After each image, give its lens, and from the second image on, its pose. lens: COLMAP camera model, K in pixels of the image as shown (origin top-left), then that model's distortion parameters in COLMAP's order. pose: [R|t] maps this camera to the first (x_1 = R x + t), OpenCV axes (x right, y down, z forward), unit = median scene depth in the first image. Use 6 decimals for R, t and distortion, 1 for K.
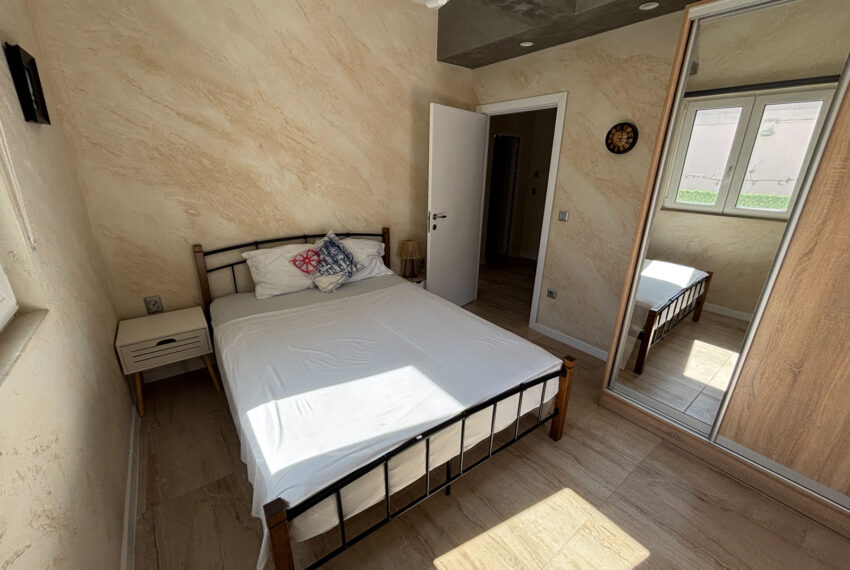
lens RADIAL K [[344.5, 0, 425.0], [0, 344.5, 285.0], [0, 0, 1]] dist [-0.000105, -0.000150]
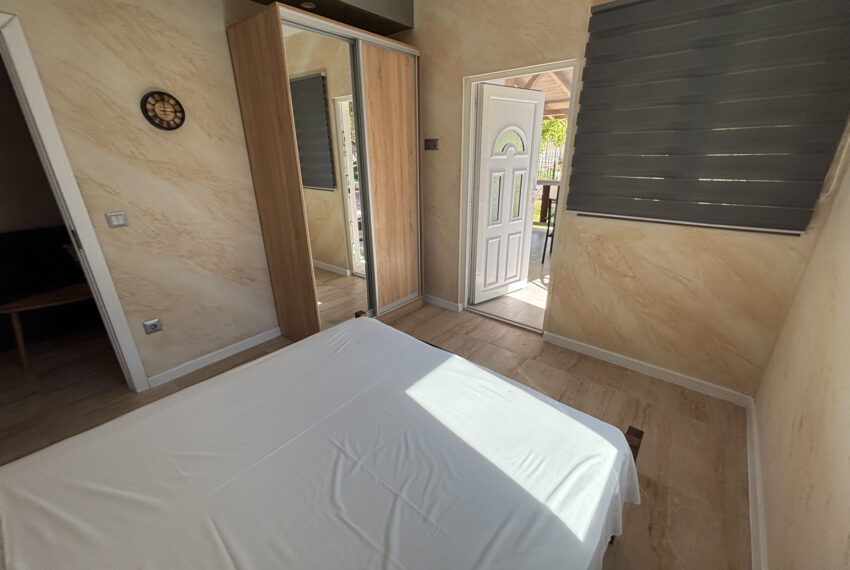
lens RADIAL K [[344.5, 0, 425.0], [0, 344.5, 285.0], [0, 0, 1]] dist [-0.000105, -0.000150]
pose [[-0.213048, -0.367244, 0.905396, -0.479135], [0.331481, 0.844541, 0.420561, -0.210390], [-0.919092, 0.389721, -0.058193, 0.630509]]
